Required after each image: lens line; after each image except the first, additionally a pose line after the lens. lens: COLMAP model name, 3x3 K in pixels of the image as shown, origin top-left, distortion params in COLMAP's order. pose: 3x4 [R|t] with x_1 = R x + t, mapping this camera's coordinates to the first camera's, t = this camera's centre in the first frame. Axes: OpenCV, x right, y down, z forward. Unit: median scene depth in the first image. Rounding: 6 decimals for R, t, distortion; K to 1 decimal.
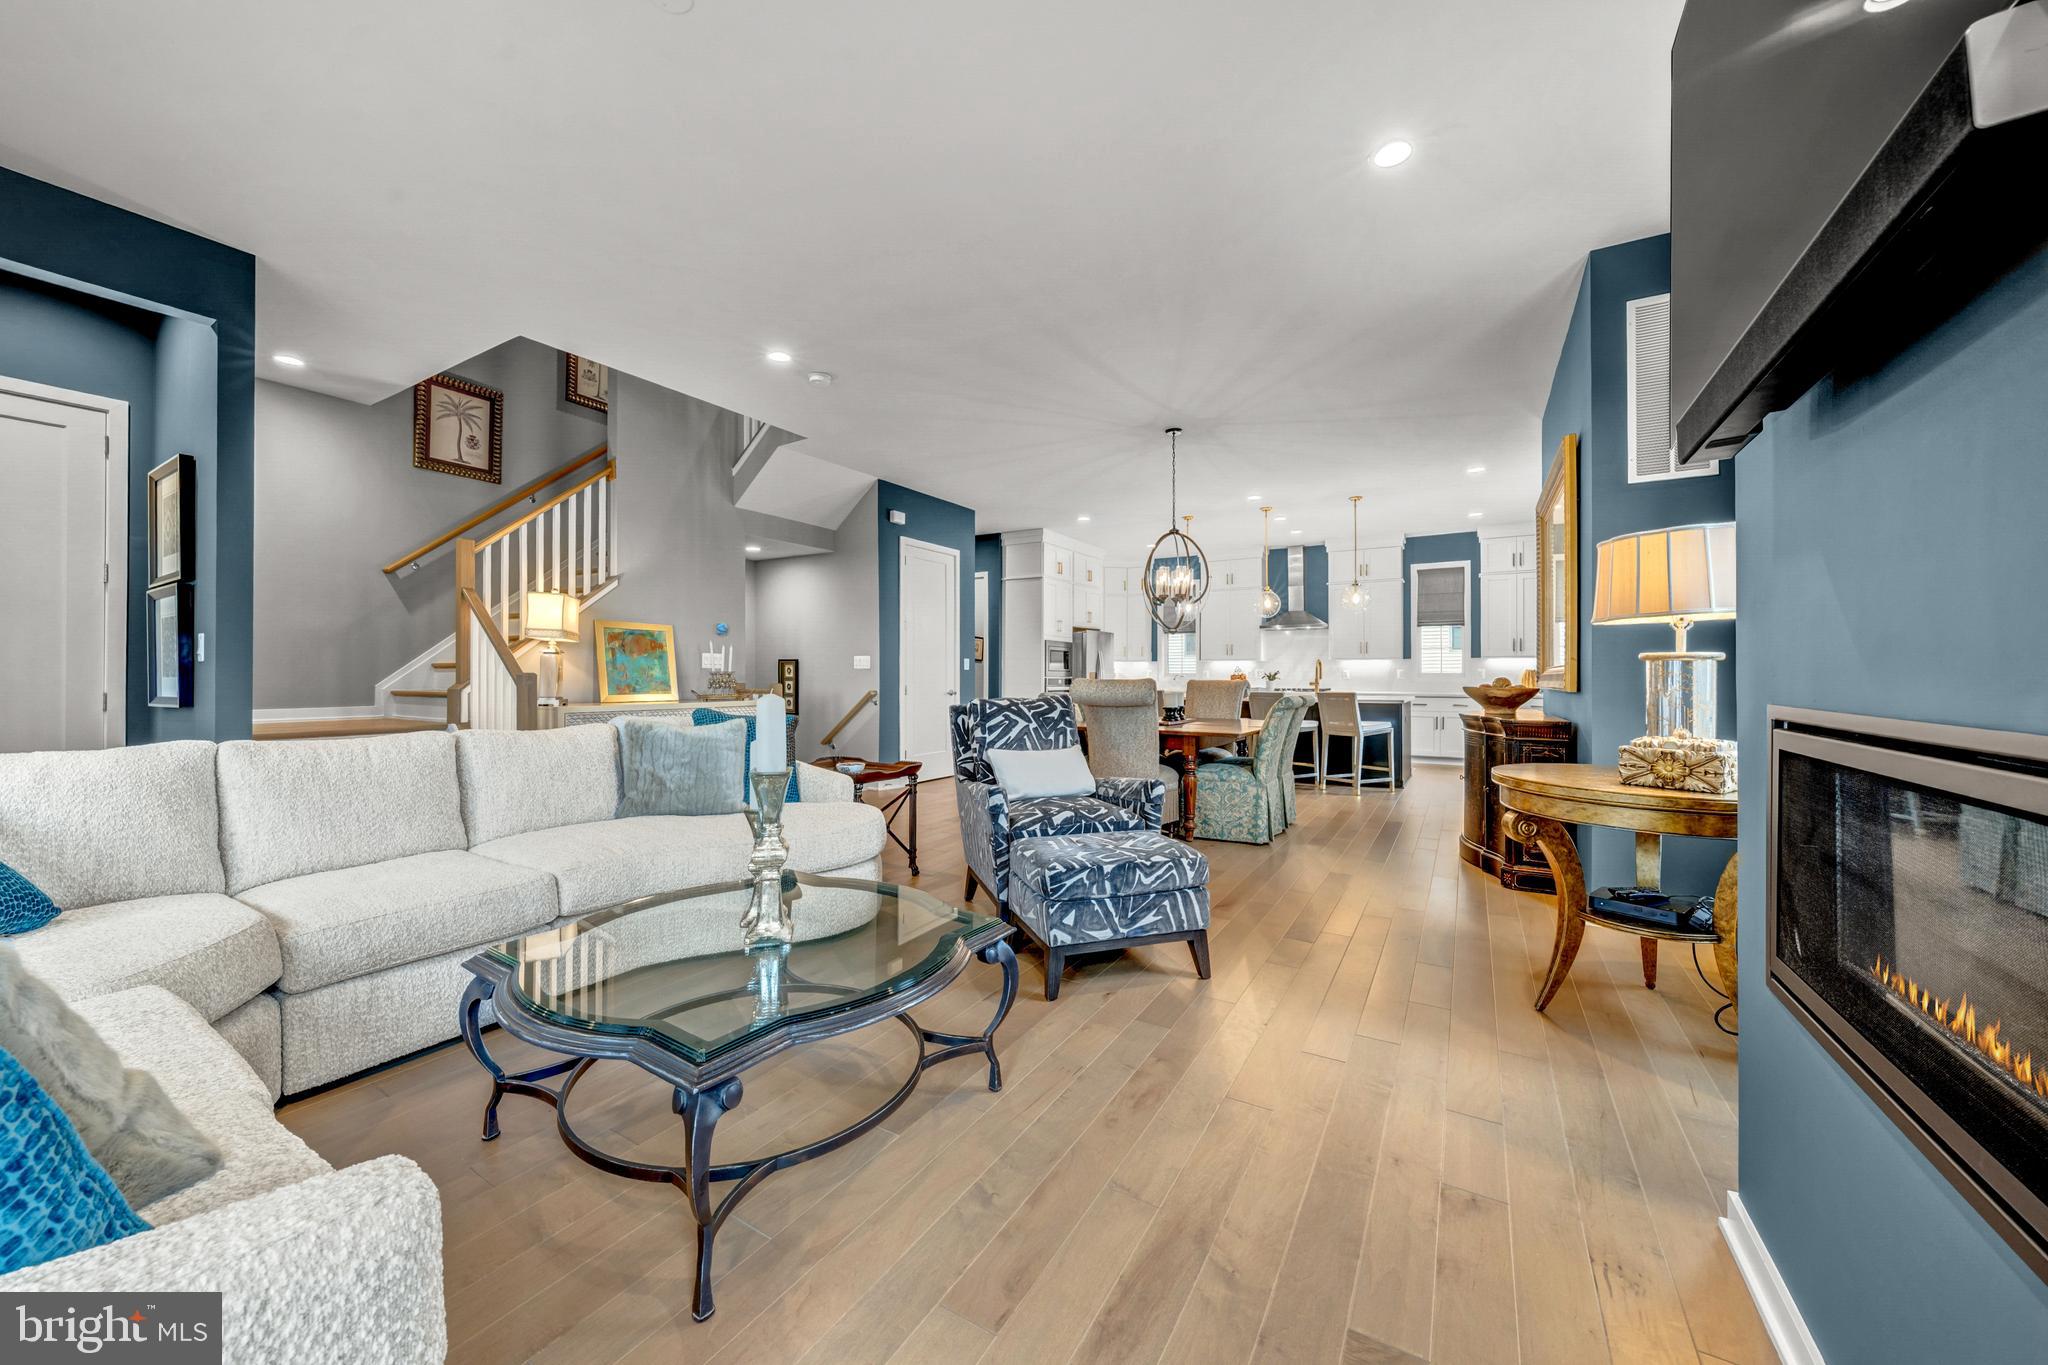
lens RADIAL K [[750.0, 0, 1017.5], [0, 750.0, 658.1], [0, 0, 1]] dist [-0.001055, 0.000172]
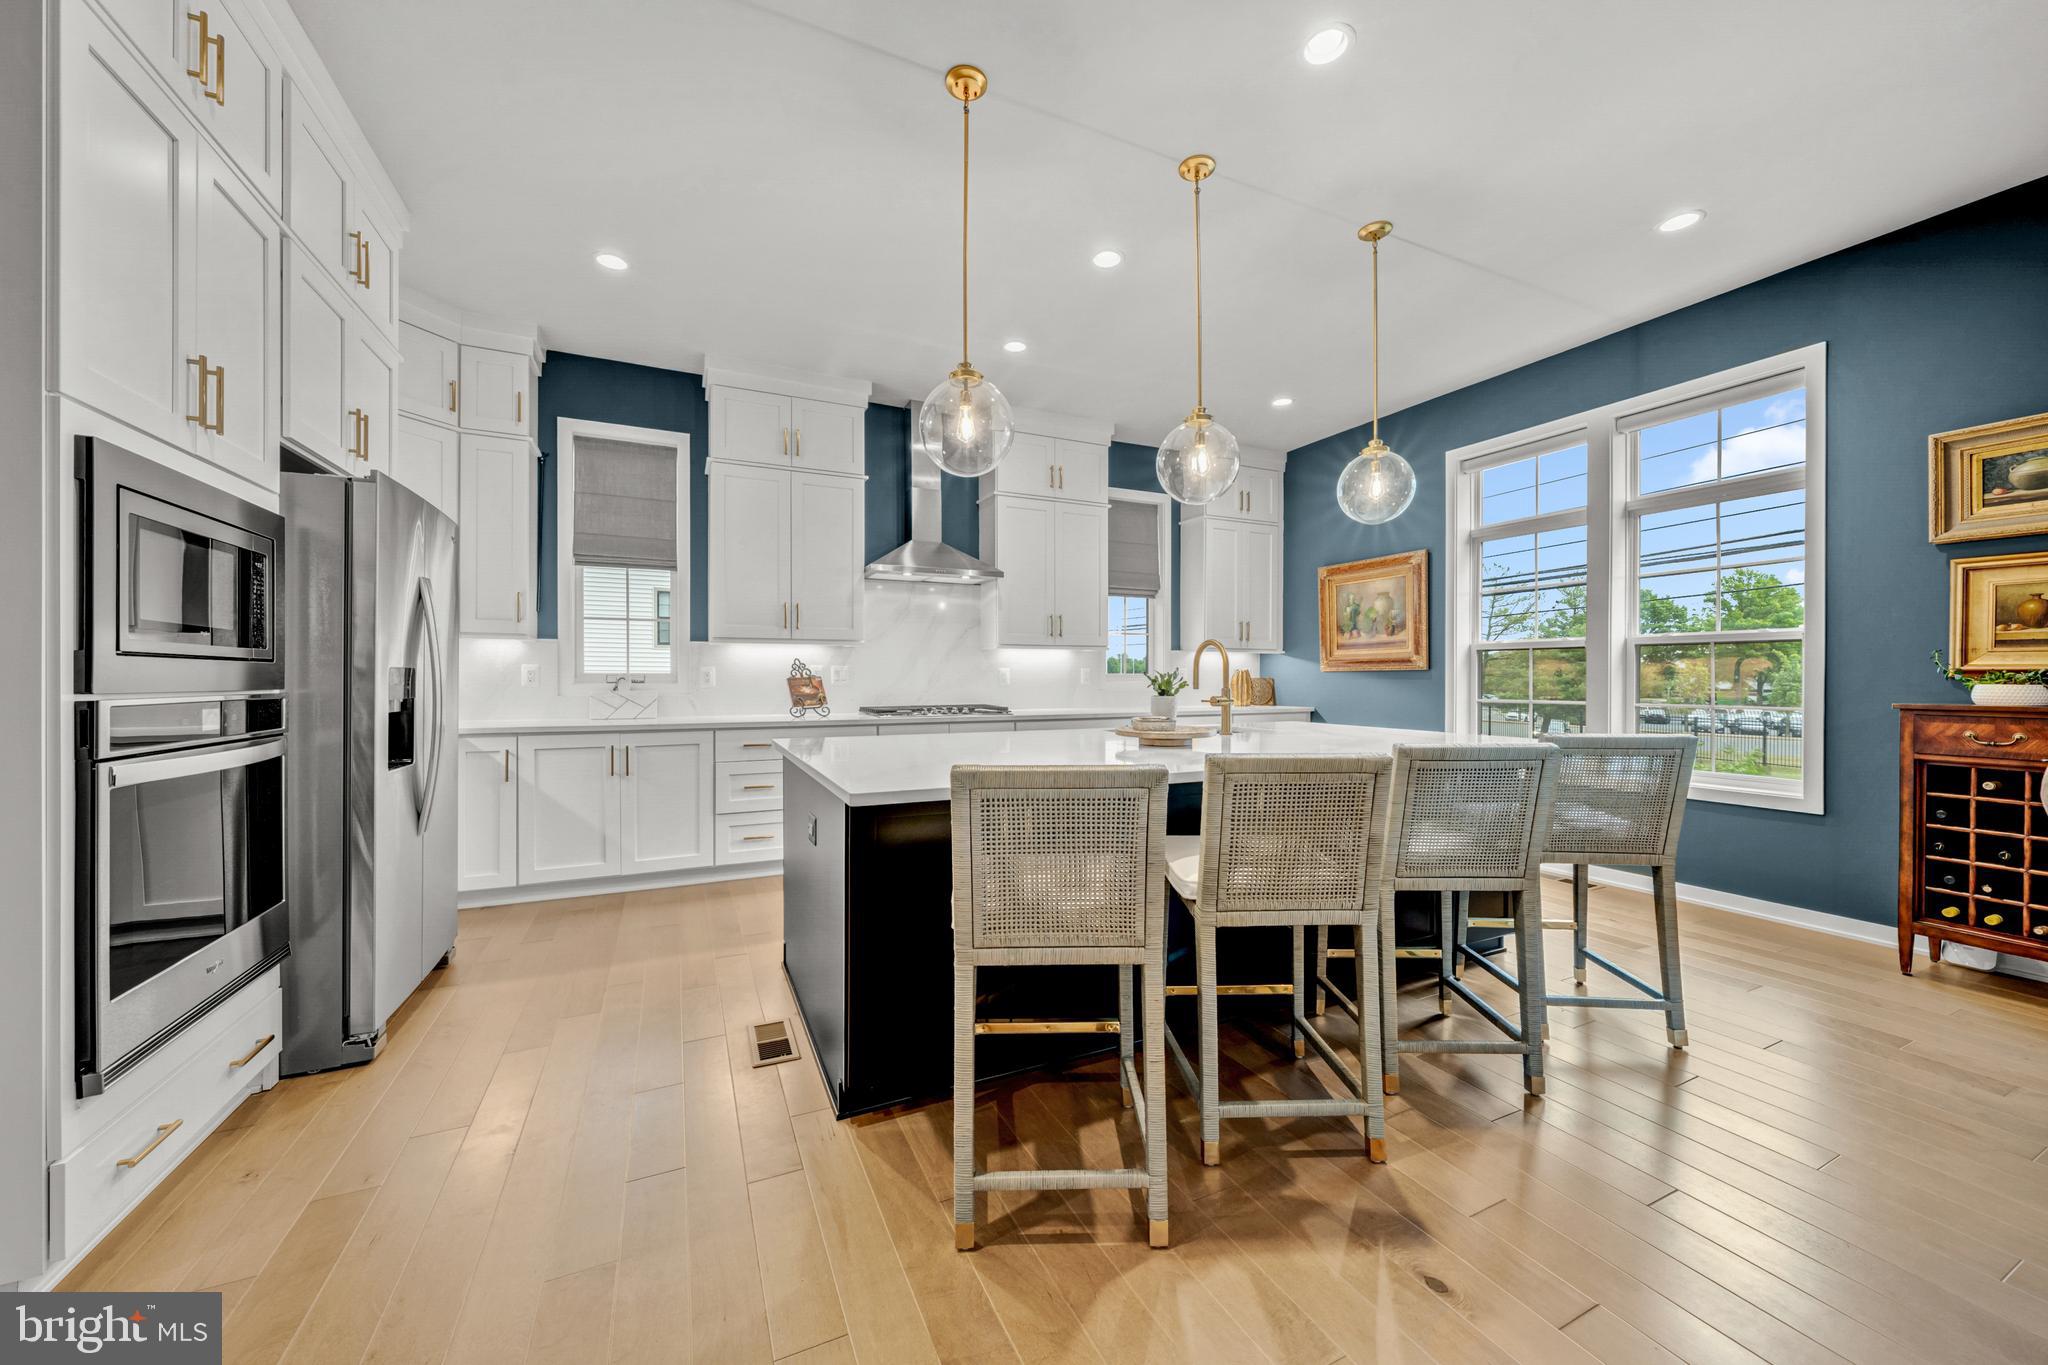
lens RADIAL K [[730.2, 0, 1014.5], [0, 730.2, 680.0], [0, 0, 1]] dist [-0.001235, -0.000004]
pose [[0.553688, -0.004176, 0.832714, 0.034789], [-0.020003, 0.999632, 0.018313, 0.026036], [-0.832484, -0.026797, 0.553400, 1.258010]]
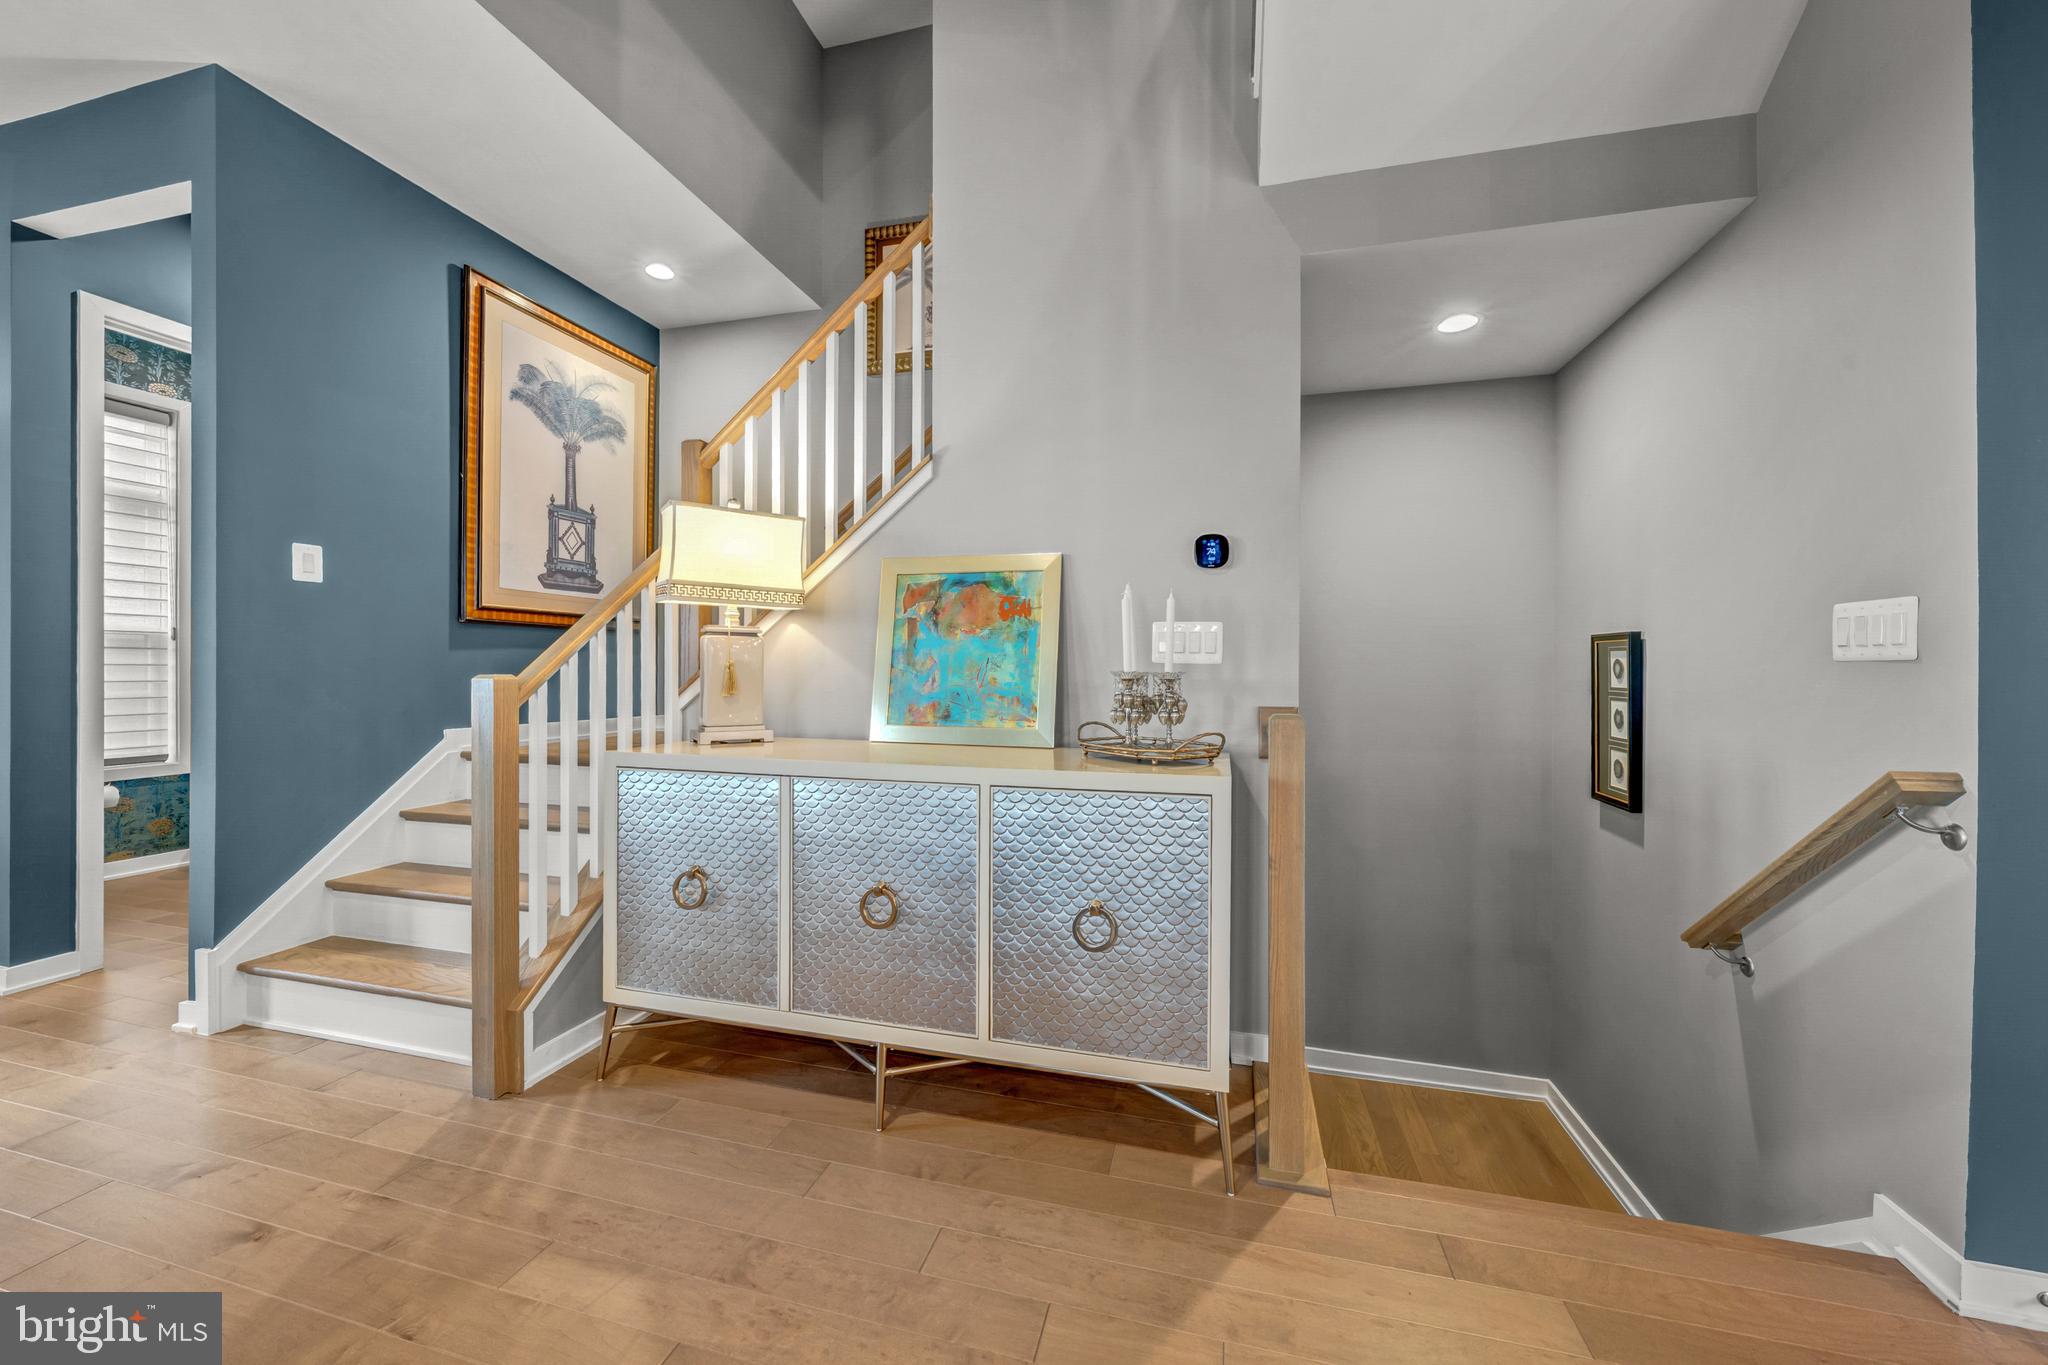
lens RADIAL K [[761.3, 0, 1013.7], [0, 761.3, 672.9], [0, 0, 1]] dist [0.000141, 0.000192]
pose [[0.271544, 0.005383, -0.962411, -0.081626], [0.016857, 0.999804, 0.010348, 0.013860], [0.962278, -0.019033, 0.271401, 0.858995]]
